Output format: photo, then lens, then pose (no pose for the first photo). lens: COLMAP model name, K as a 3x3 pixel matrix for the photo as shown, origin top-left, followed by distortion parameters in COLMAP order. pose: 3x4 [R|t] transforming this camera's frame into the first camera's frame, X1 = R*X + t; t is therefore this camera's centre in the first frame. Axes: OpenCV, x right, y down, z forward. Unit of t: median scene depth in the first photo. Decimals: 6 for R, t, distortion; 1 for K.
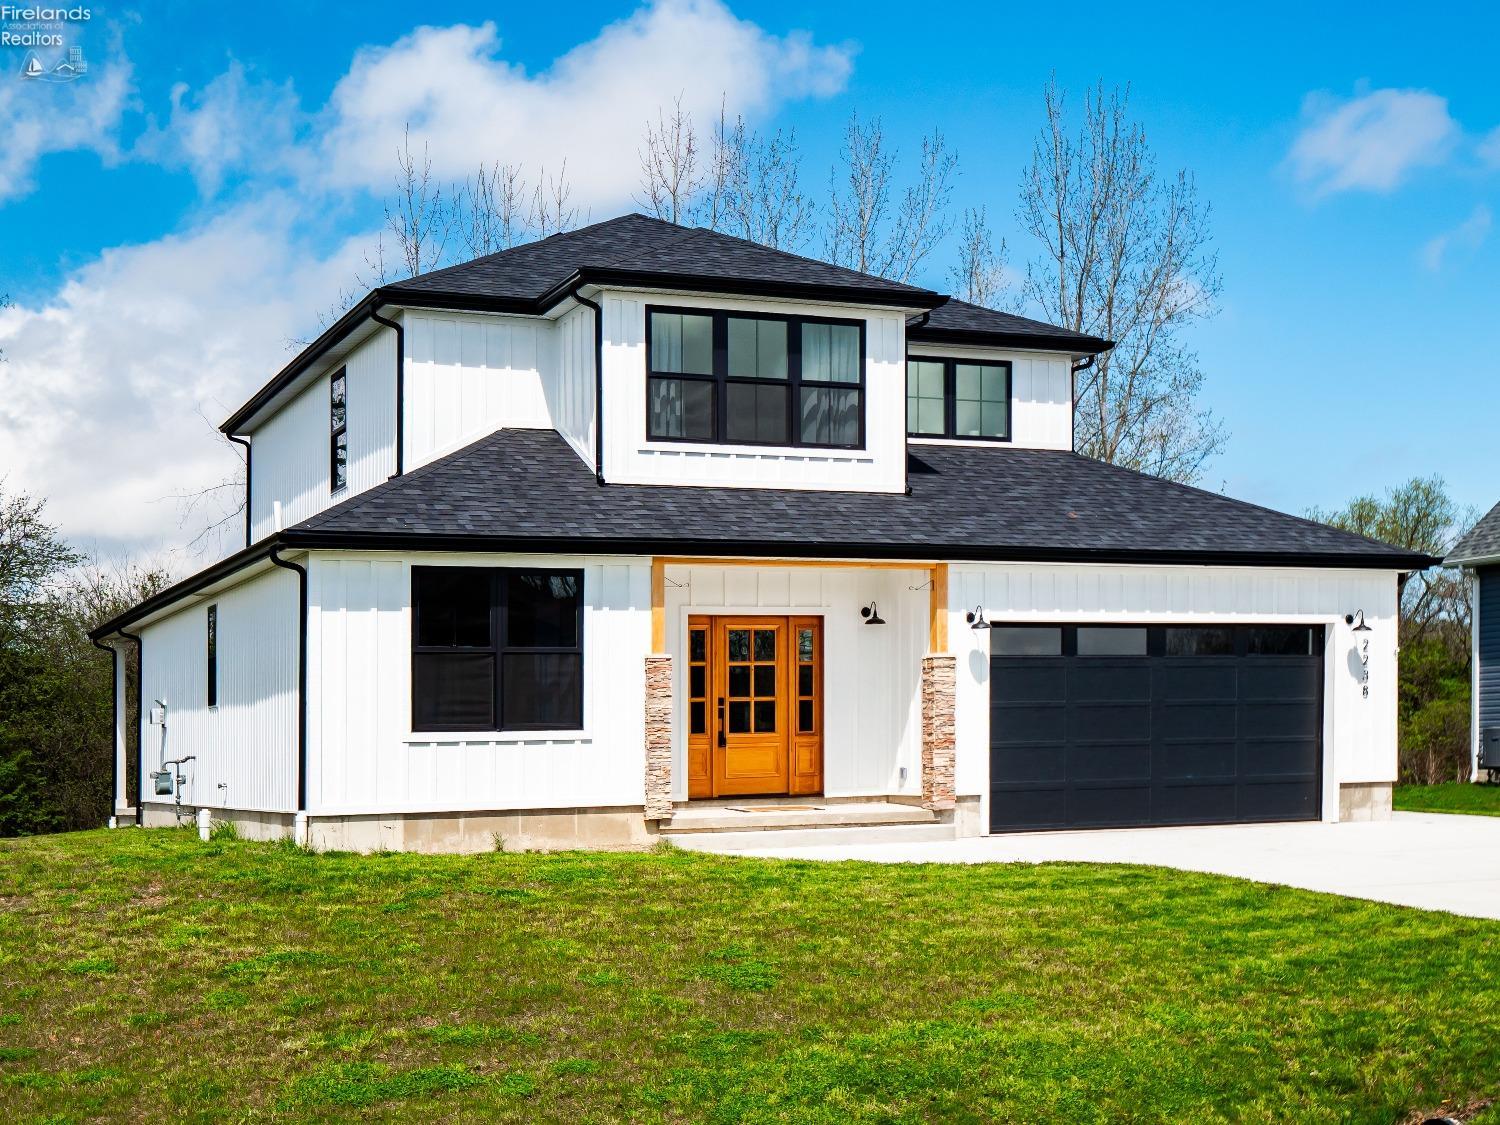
lens RADIAL K [[1566.4, 0, 750.0], [0, 1566.4, 562.5], [0, 0, 1]] dist [0.008201, 0.020158]
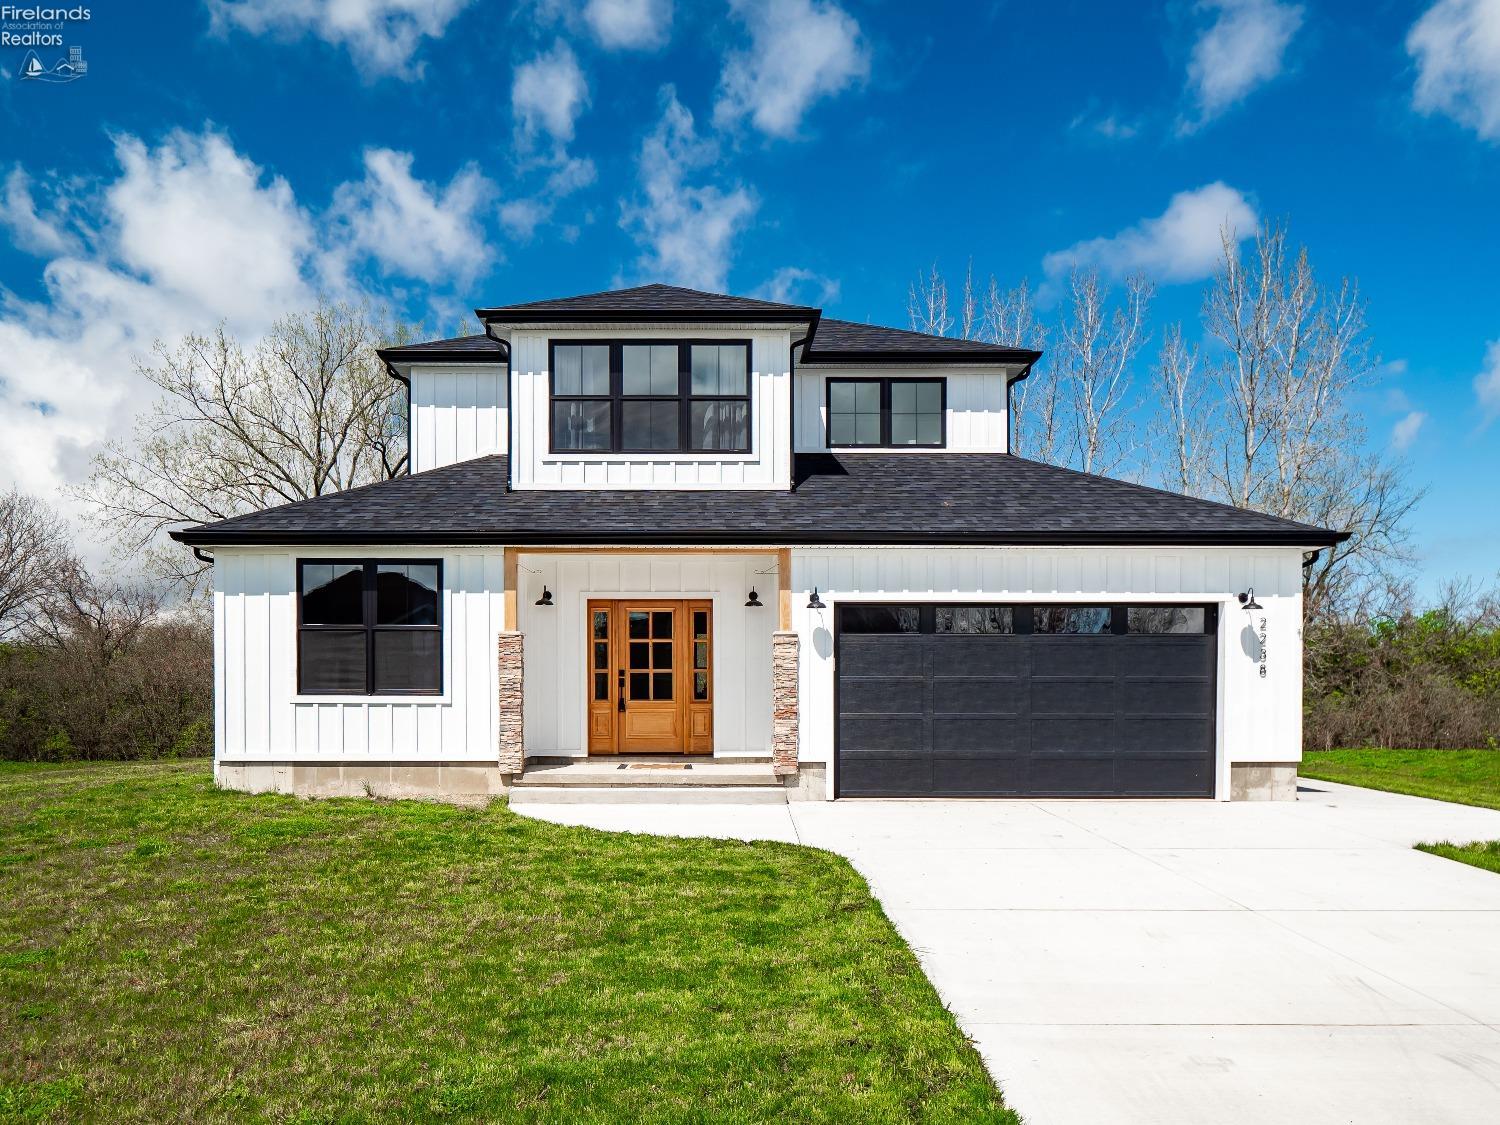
lens RADIAL K [[962.9, 0, 750.4], [0, 962.9, 593.1], [0, 0, 1]] dist [-0.000796, -0.000881]
pose [[0.946346, -0.014458, -0.322832, 0.304966], [0.016972, 0.999844, 0.004972, 0.026811], [0.322709, -0.010185, 0.946443, 0.346002]]
